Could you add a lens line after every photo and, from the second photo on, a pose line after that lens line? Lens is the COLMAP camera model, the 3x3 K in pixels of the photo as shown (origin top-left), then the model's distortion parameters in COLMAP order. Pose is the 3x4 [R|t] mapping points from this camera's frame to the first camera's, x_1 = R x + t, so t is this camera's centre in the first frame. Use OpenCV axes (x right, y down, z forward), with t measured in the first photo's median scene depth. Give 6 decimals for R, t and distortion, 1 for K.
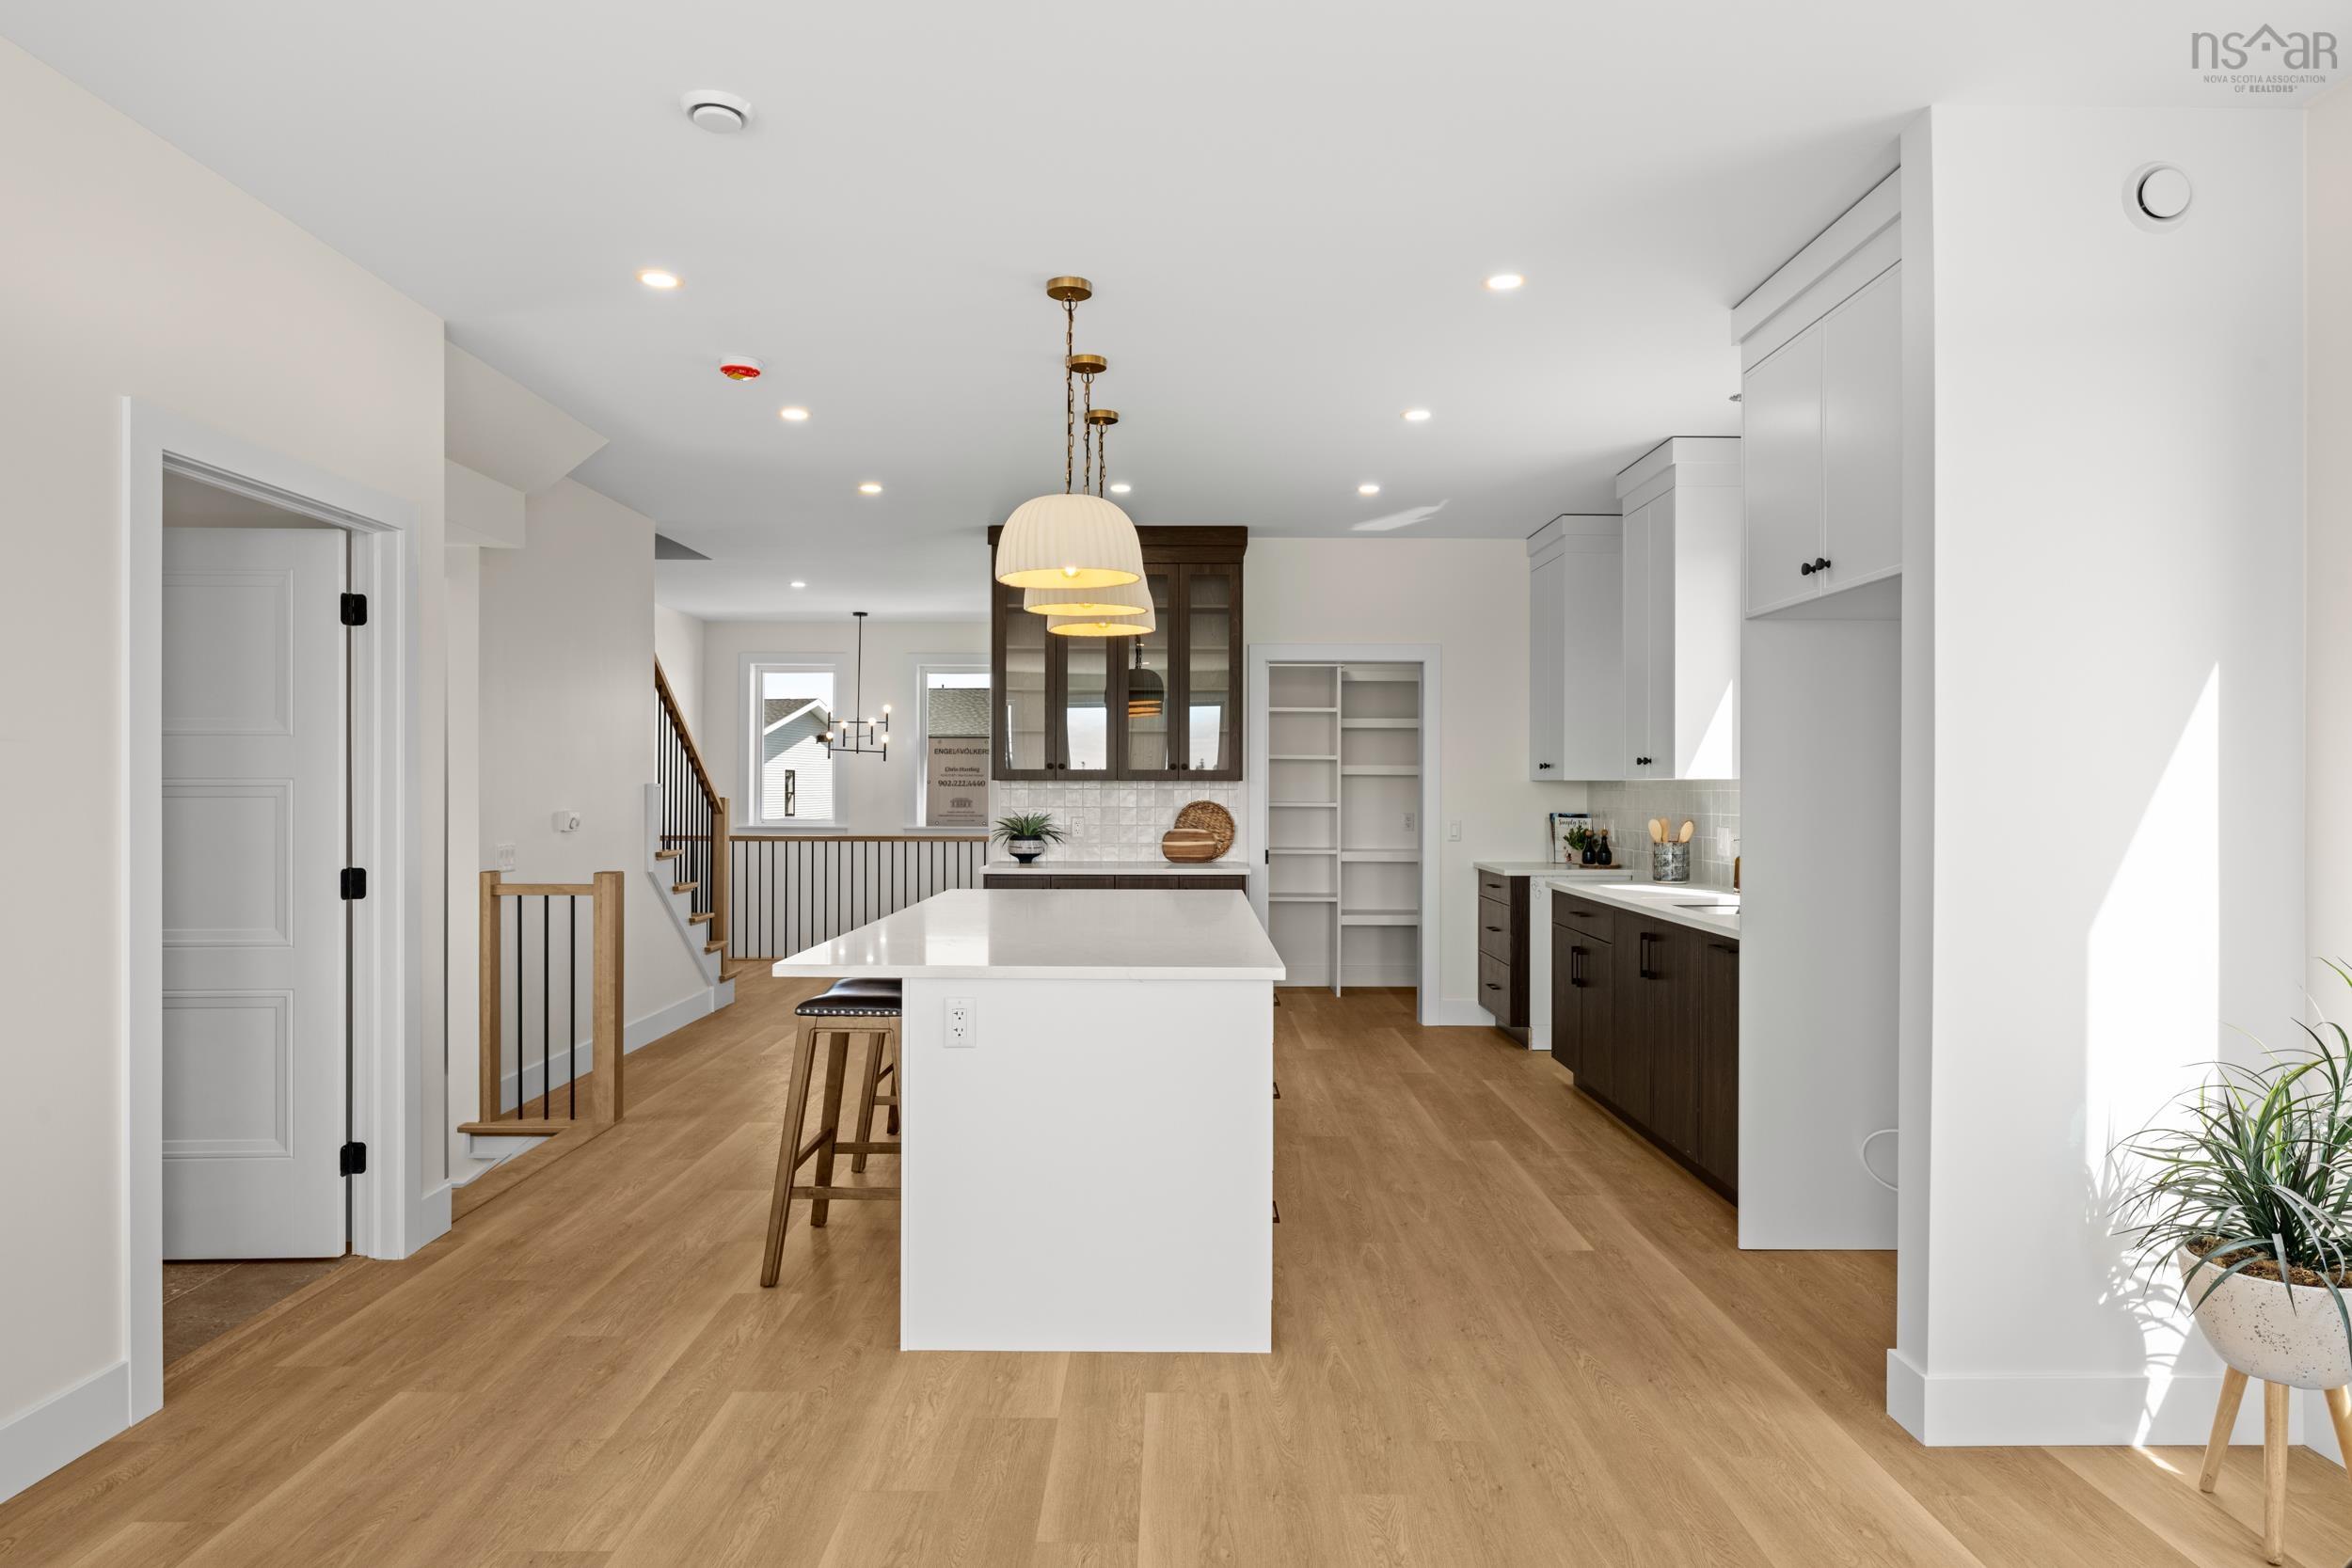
lens RADIAL K [[1370.9, 0, 1176.0], [0, 1370.9, 784.0], [0, 0, 1]] dist [-0.005021, -0.002103]
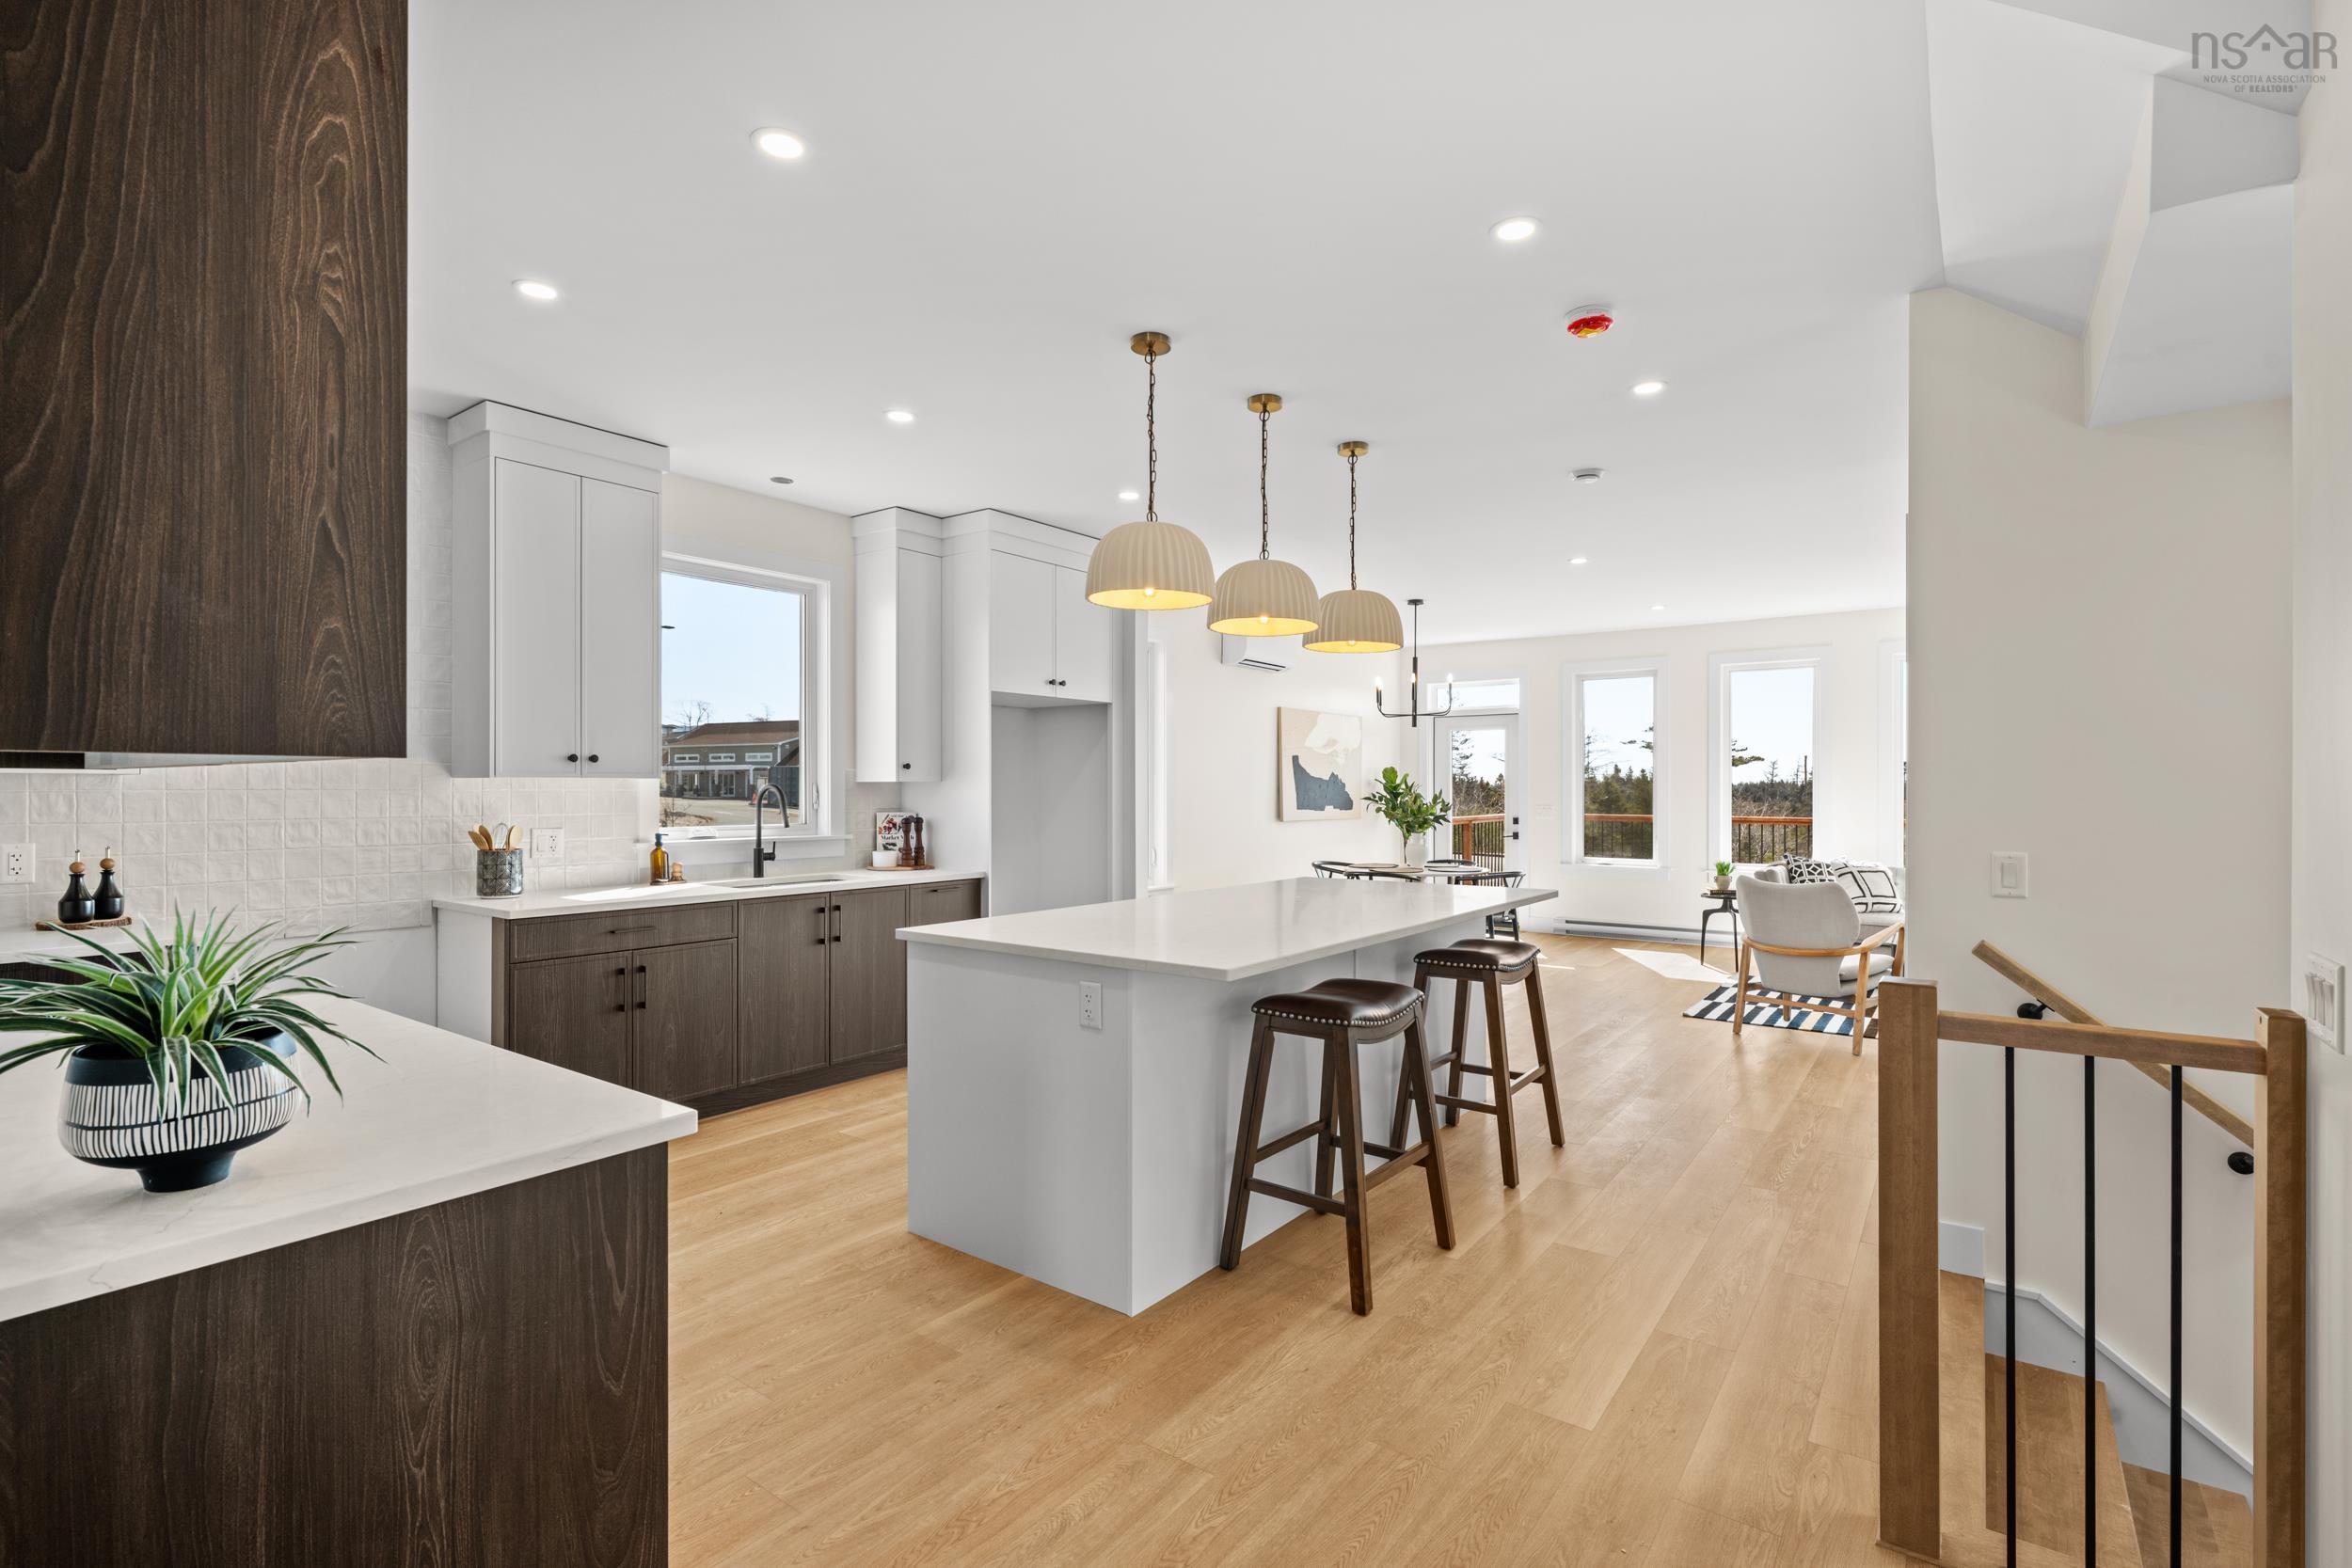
lens RADIAL K [[1089.0, 0, 1176.0], [0, 1089.0, 784.0], [0, 0, 1]] dist [-0.001184, -0.000175]
pose [[-0.804544, -0.000272, 0.593893, -0.385662], [-0.003420, 0.999985, -0.004174, 0.001645], [-0.593883, -0.005389, -0.804534, 1.275944]]
